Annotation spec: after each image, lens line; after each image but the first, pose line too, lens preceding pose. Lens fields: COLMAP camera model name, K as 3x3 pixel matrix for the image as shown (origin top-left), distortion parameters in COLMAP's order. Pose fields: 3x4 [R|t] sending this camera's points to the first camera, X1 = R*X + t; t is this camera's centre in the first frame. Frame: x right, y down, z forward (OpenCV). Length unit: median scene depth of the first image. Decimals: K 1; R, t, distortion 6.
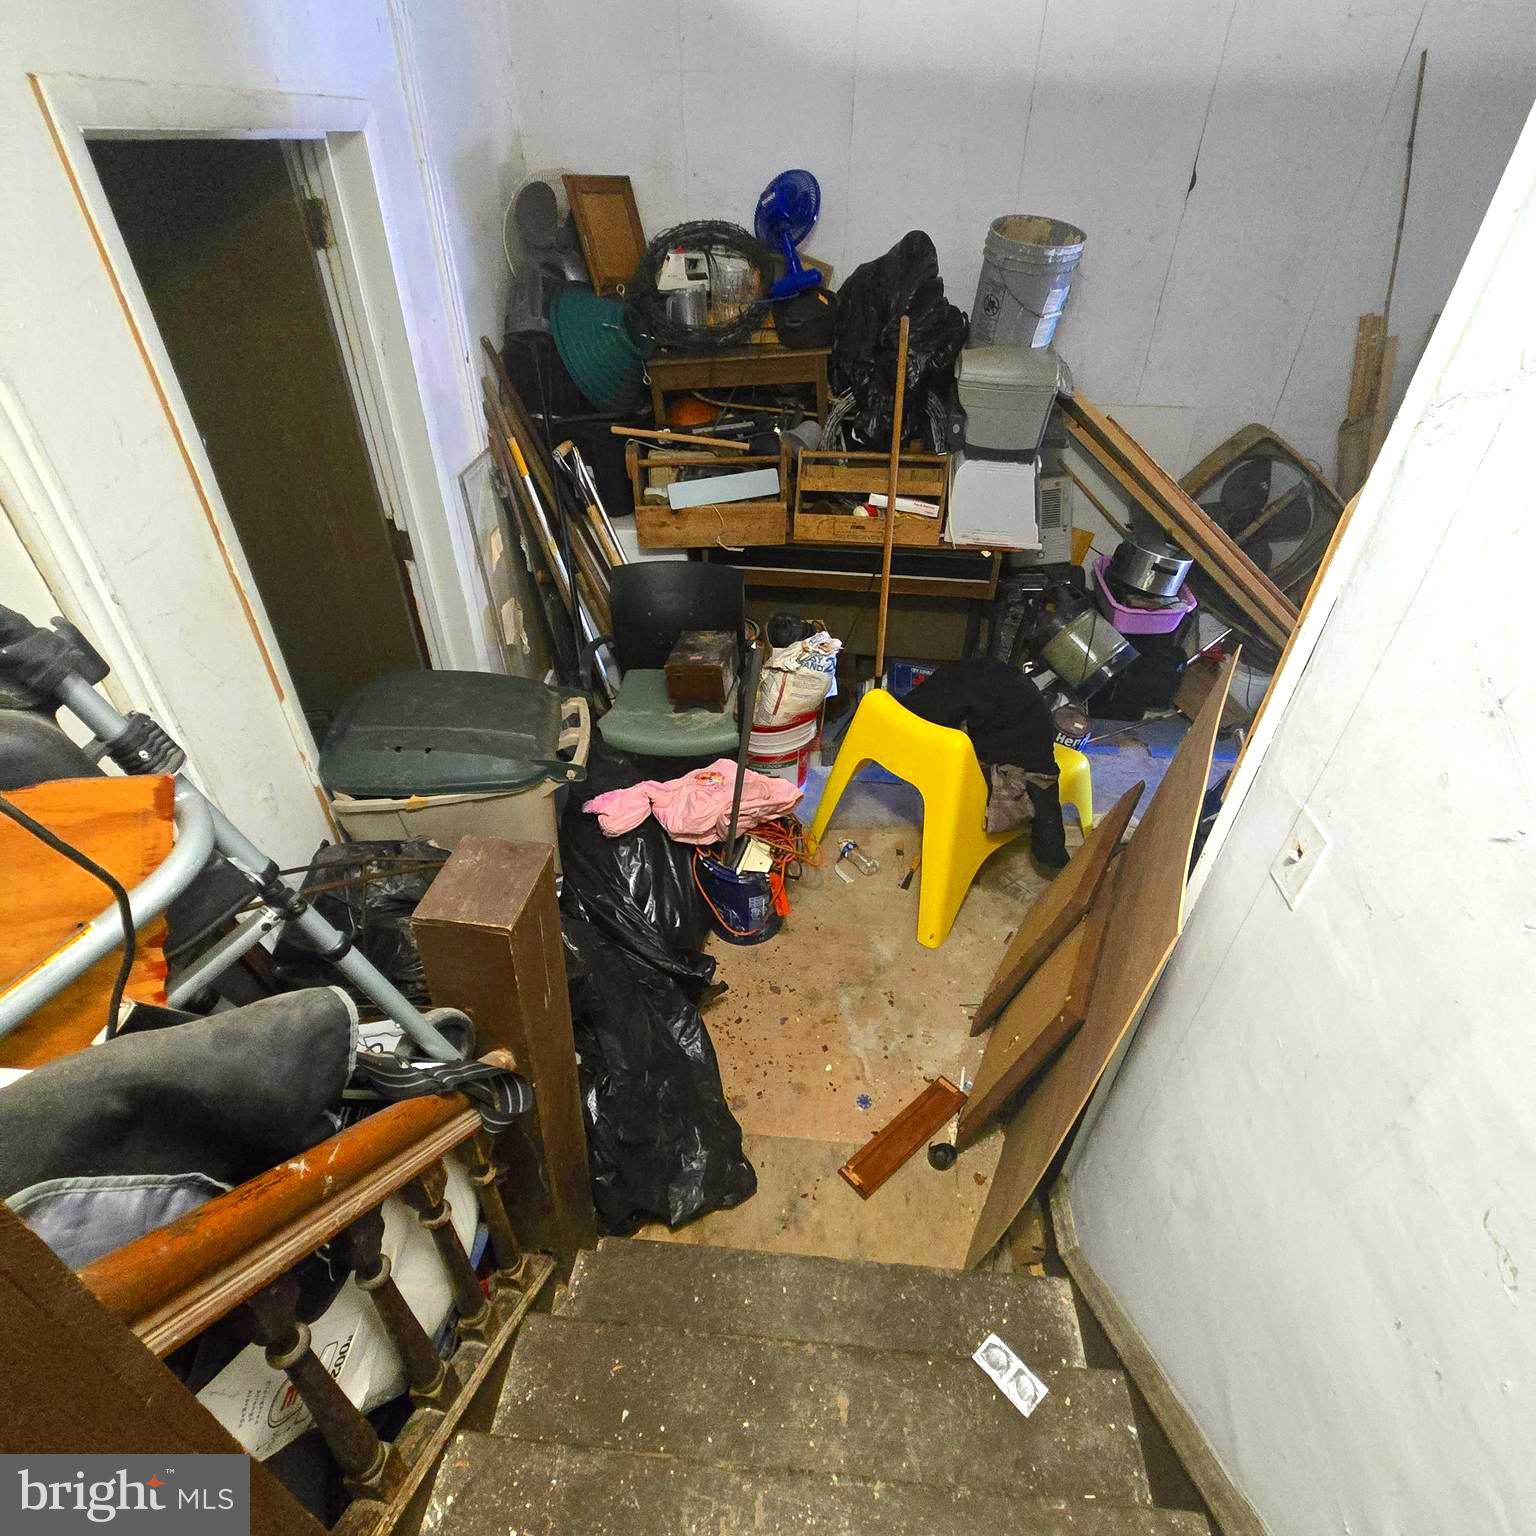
lens RADIAL K [[841.2, 0, 766.8], [0, 841.2, 770.2], [0, 0, 1]] dist [0.004108, -0.001963]
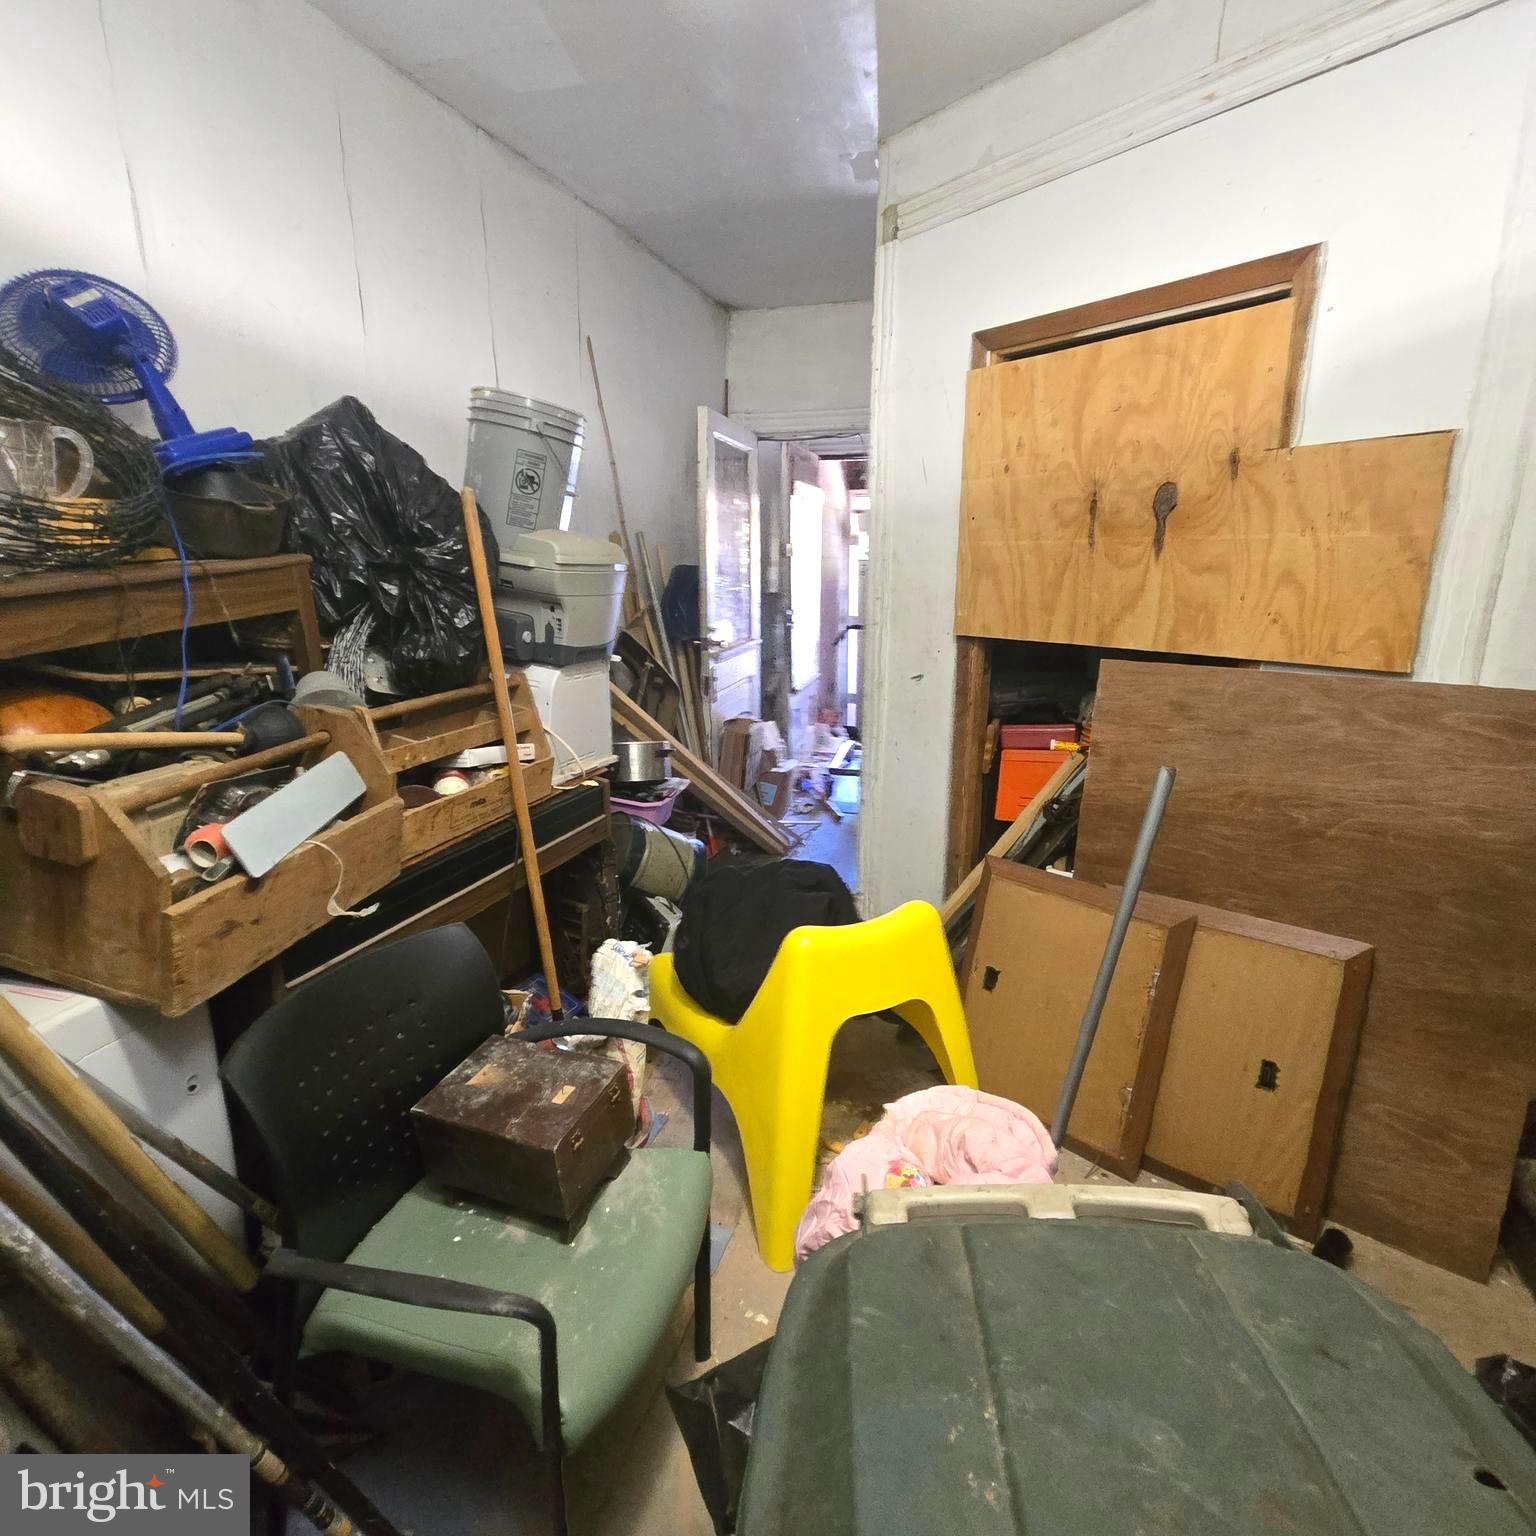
lens RADIAL K [[841.2, 0, 768.6], [0, 841.2, 767.0], [0, 0, 1]] dist [0.004108, -0.001963]
pose [[0.220865, -0.242743, 0.944613, -0.420092], [0.586270, 0.807059, 0.070316, -0.228257], [-0.779427, 0.538268, 0.320564, 0.622911]]
